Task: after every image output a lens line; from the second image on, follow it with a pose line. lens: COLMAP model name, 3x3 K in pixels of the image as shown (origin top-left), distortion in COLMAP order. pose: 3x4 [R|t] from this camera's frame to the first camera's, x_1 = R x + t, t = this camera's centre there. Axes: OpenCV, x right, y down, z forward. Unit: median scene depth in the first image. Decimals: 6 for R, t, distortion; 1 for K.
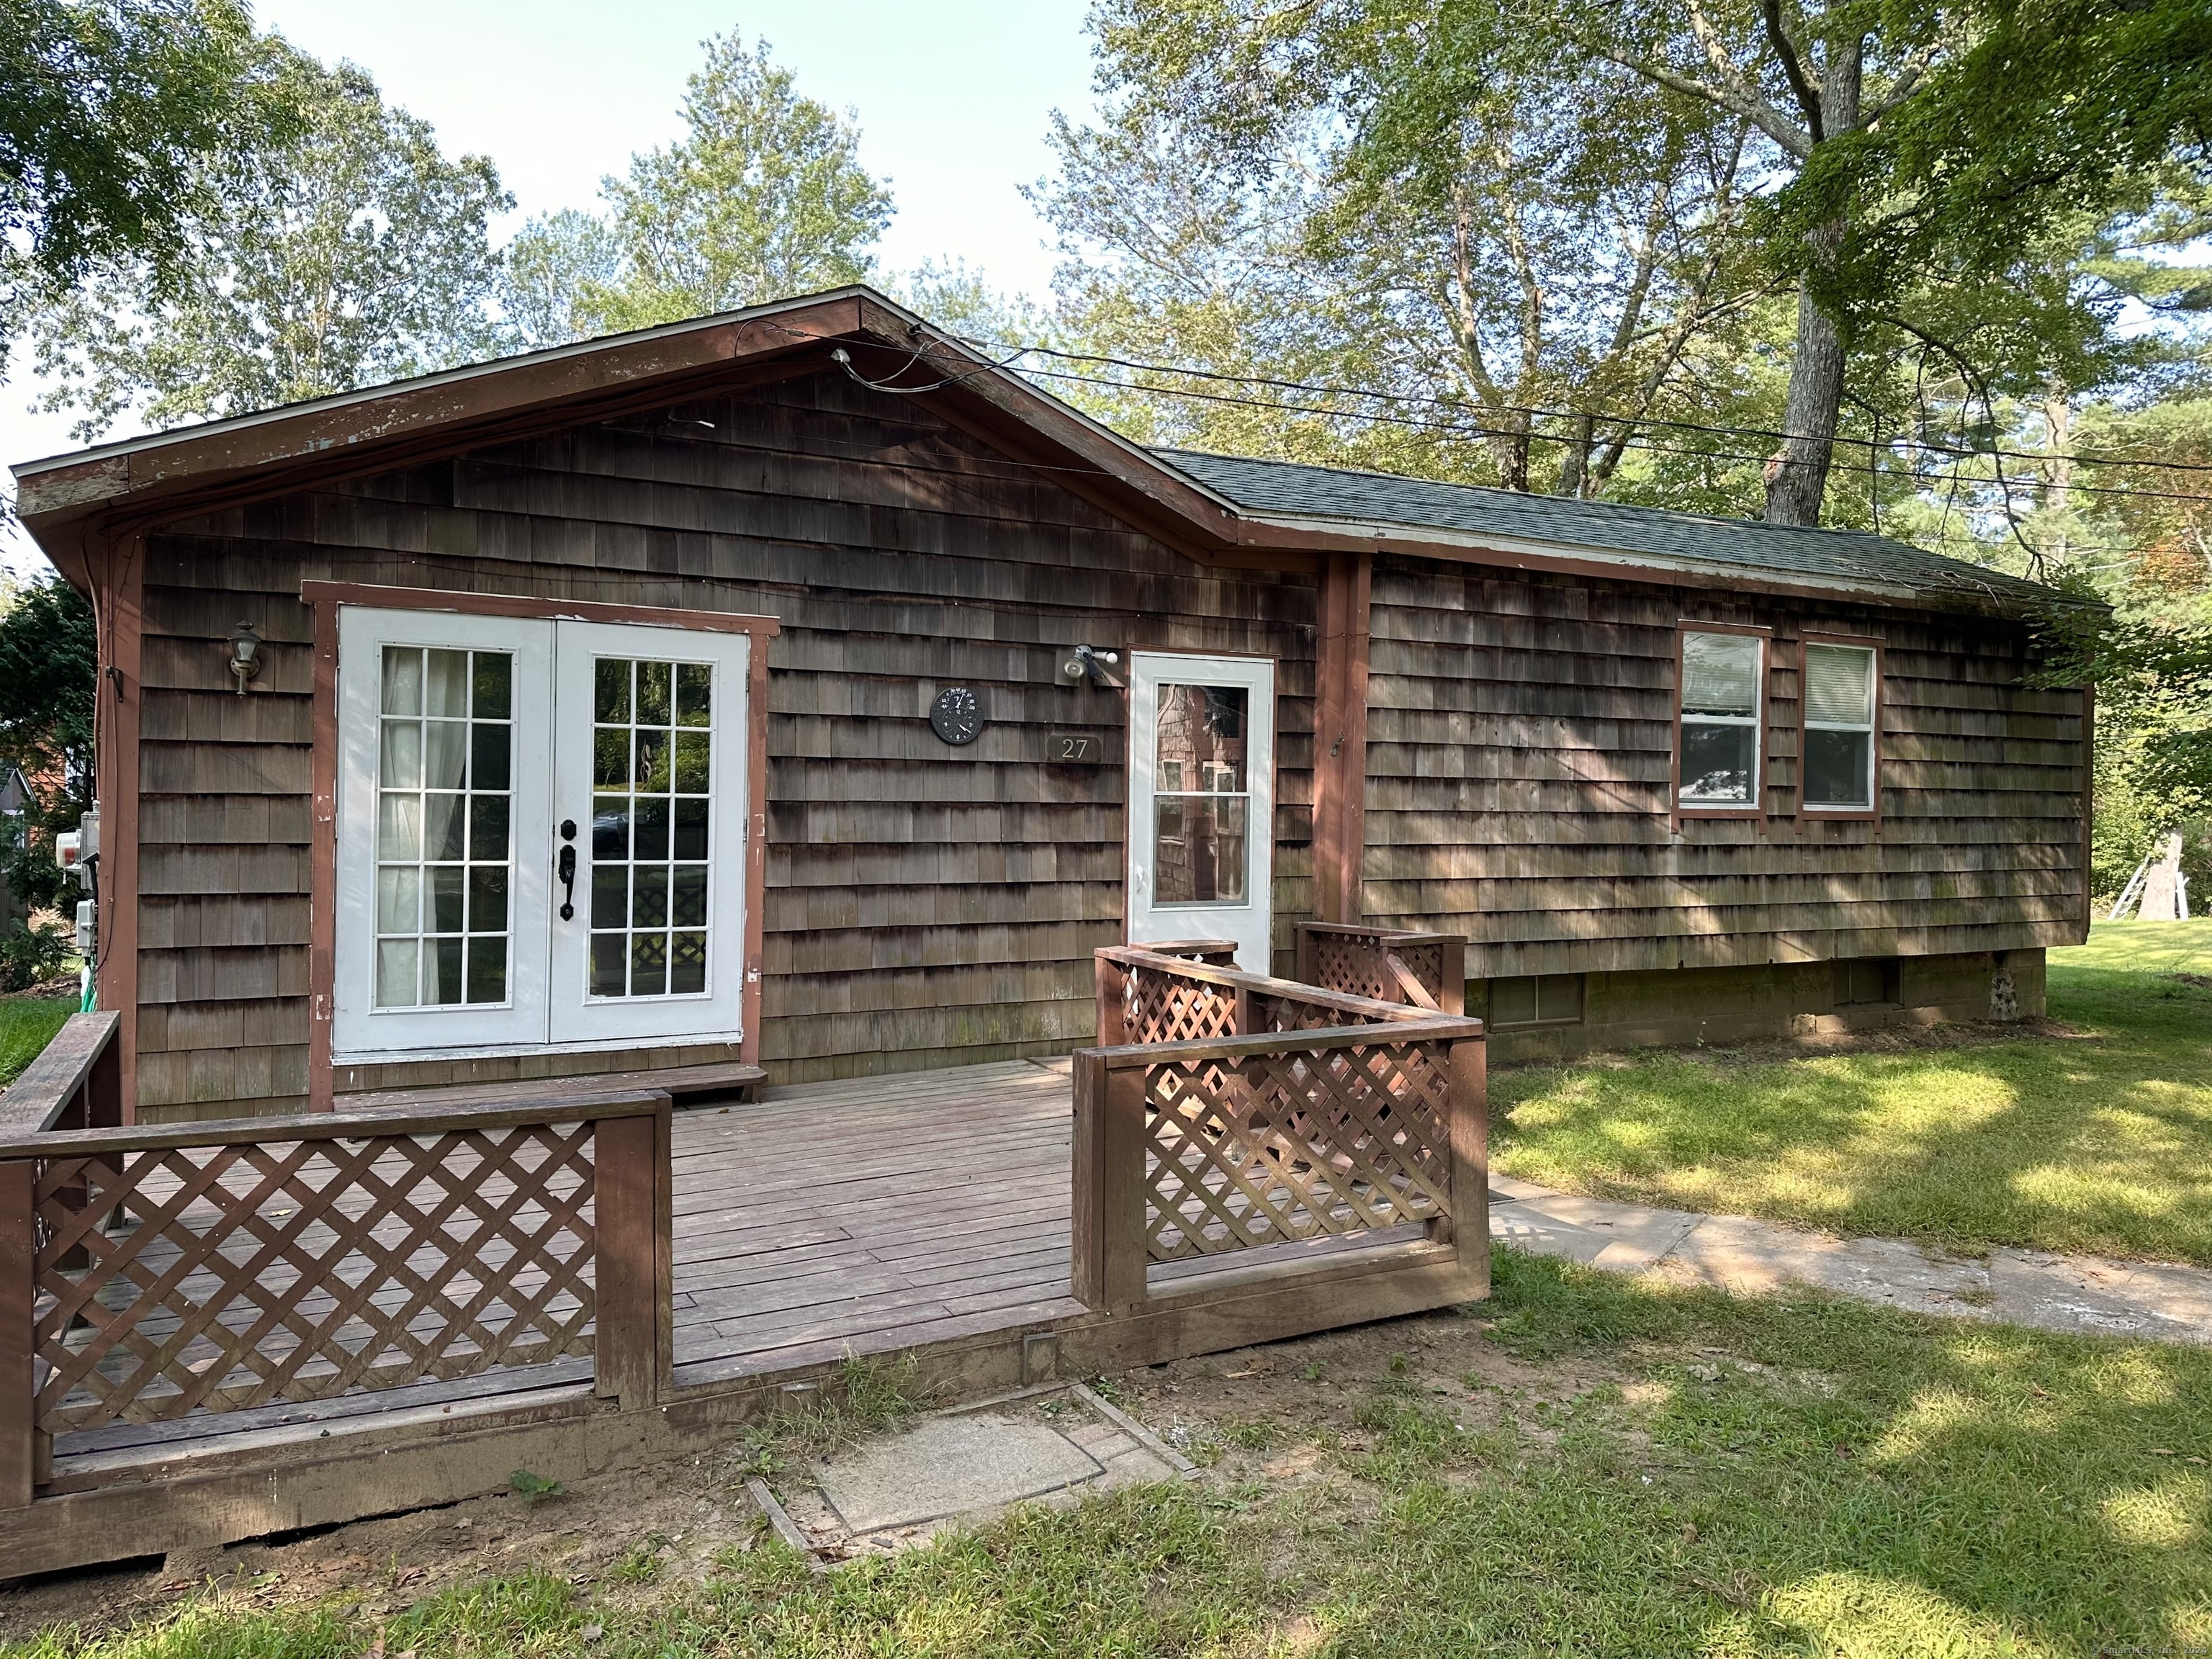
lens RADIAL K [[1538.1, 0, 1106.0], [0, 1538.1, 829.5], [0, 0, 1]] dist [0.043831, -0.042365]
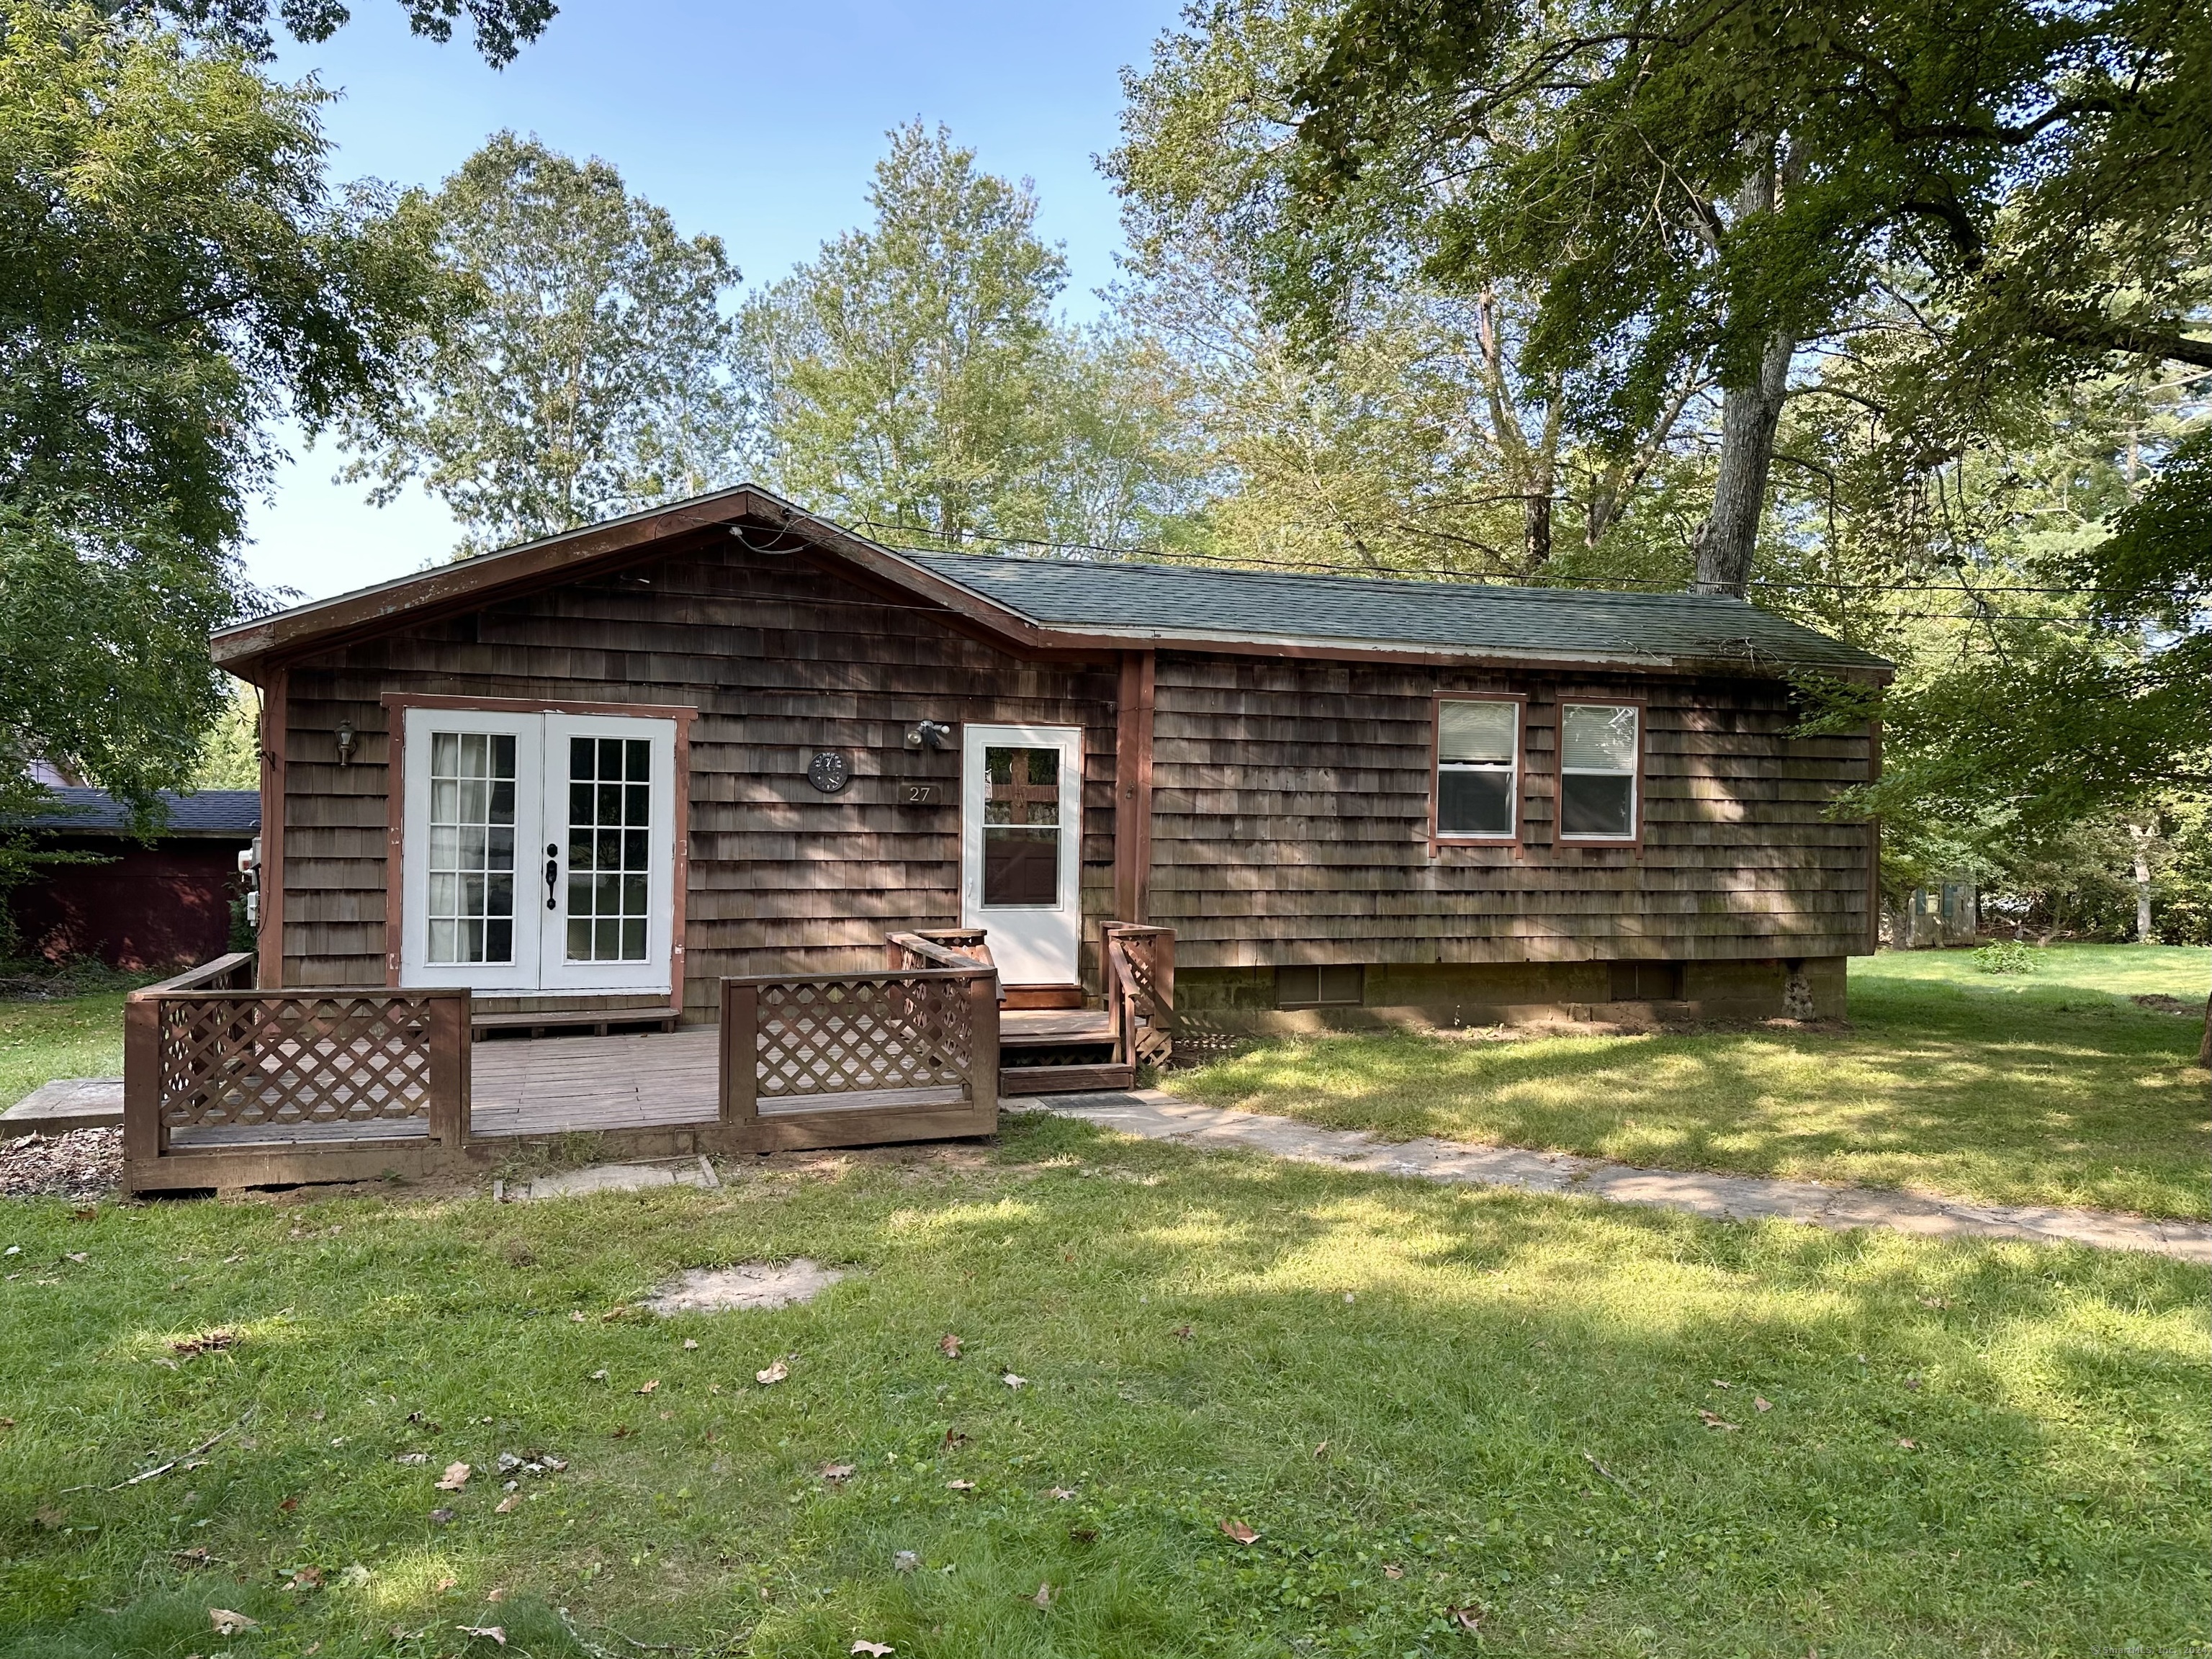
lens RADIAL K [[1544.6, 0, 1111.7], [0, 1544.6, 850.2], [0, 0, 1]] dist [0.072892, -0.092106]
pose [[0.988152, 0.005818, -0.153368, 0.346114], [-0.005776, 0.999983, 0.000720, -0.003251], [0.153369, 0.000174, 0.988169, -0.347045]]
